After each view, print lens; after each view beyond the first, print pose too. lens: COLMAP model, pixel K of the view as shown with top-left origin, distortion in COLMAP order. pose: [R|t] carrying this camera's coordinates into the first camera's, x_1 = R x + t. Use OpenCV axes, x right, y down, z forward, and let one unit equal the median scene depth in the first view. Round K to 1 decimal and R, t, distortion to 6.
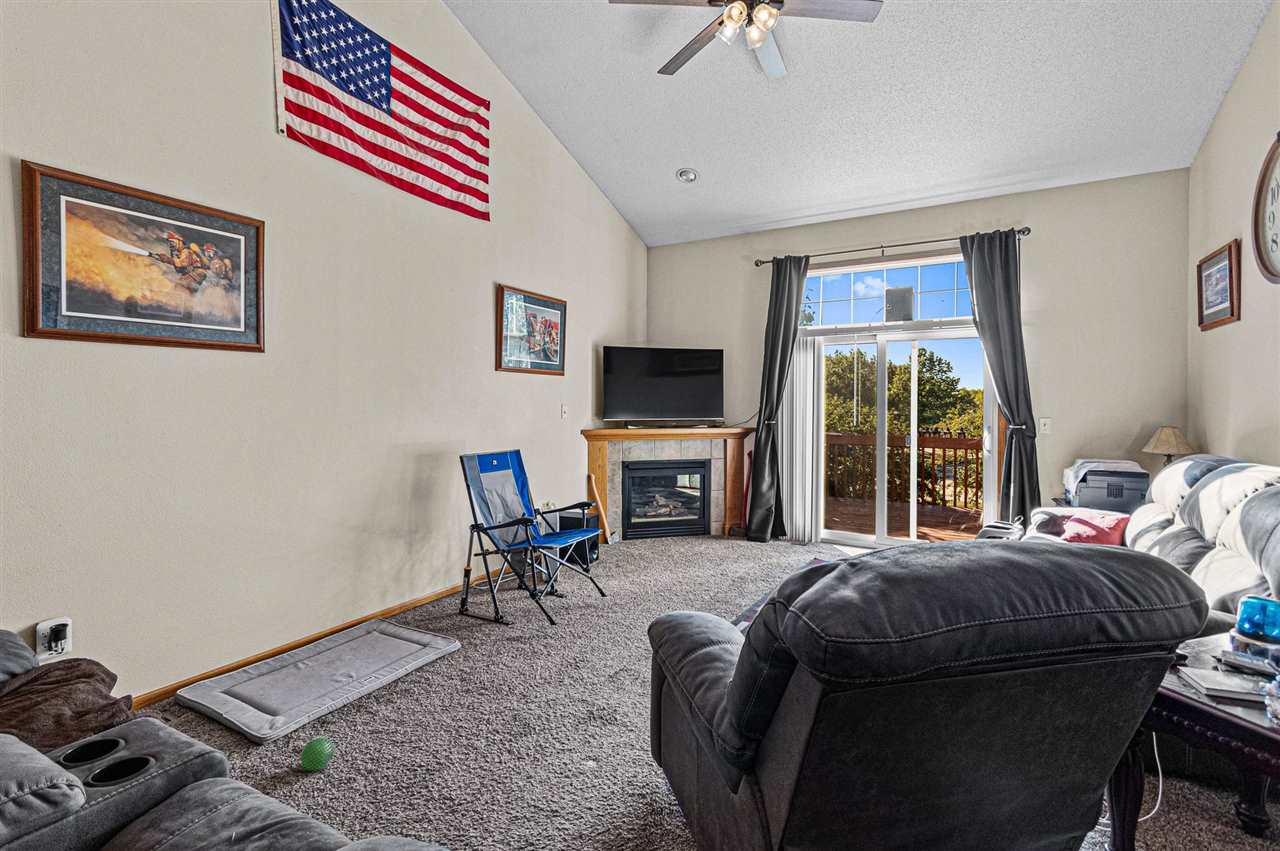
lens RADIAL K [[578.9, 0, 646.8], [0, 578.9, 407.3], [0, 0, 1]] dist [0.001886, -0.001280]
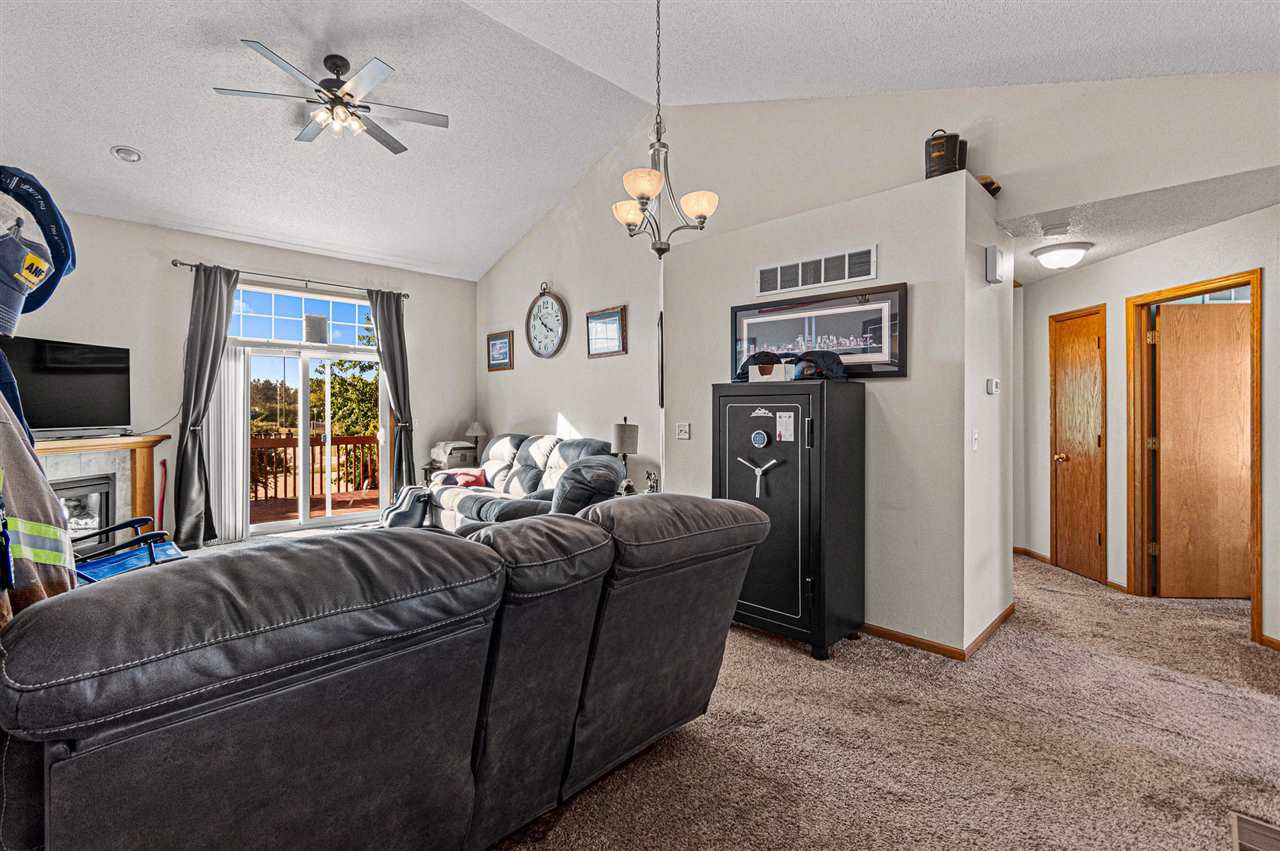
lens RADIAL K [[578.9, 0, 646.8], [0, 578.9, 407.3], [0, 0, 1]] dist [0.001886, -0.001280]
pose [[0.252093, 0.002524, 0.967700, -0.560916], [0.007445, 0.999962, -0.004548, 0.000812], [-0.967674, 0.008351, 0.252064, 0.002793]]
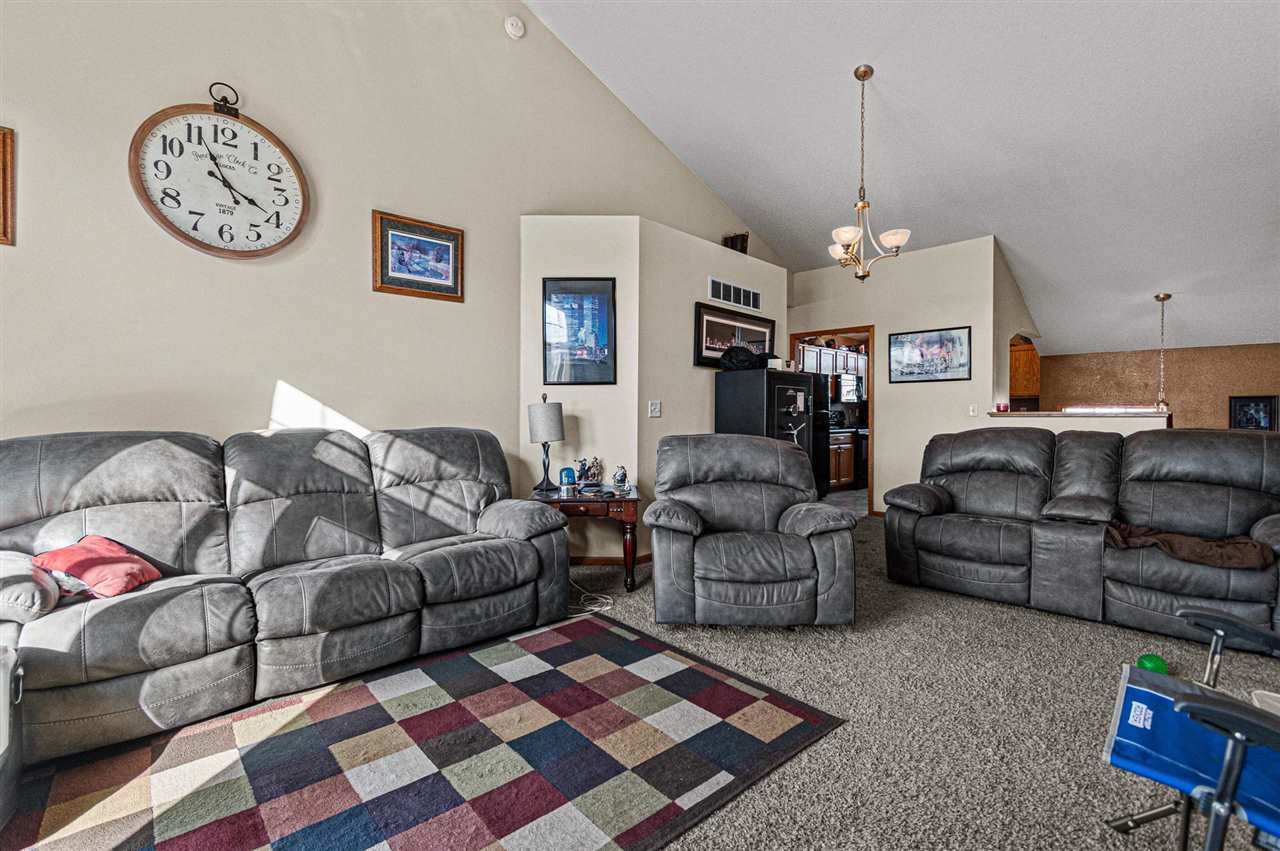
lens RADIAL K [[578.9, 0, 646.8], [0, 578.9, 407.3], [0, 0, 1]] dist [0.001886, -0.001280]
pose [[-0.977980, -0.011149, 0.208400, 0.283013], [-0.007568, 0.999810, 0.017976, 0.017000], [-0.208561, 0.016003, -0.977878, 1.266259]]
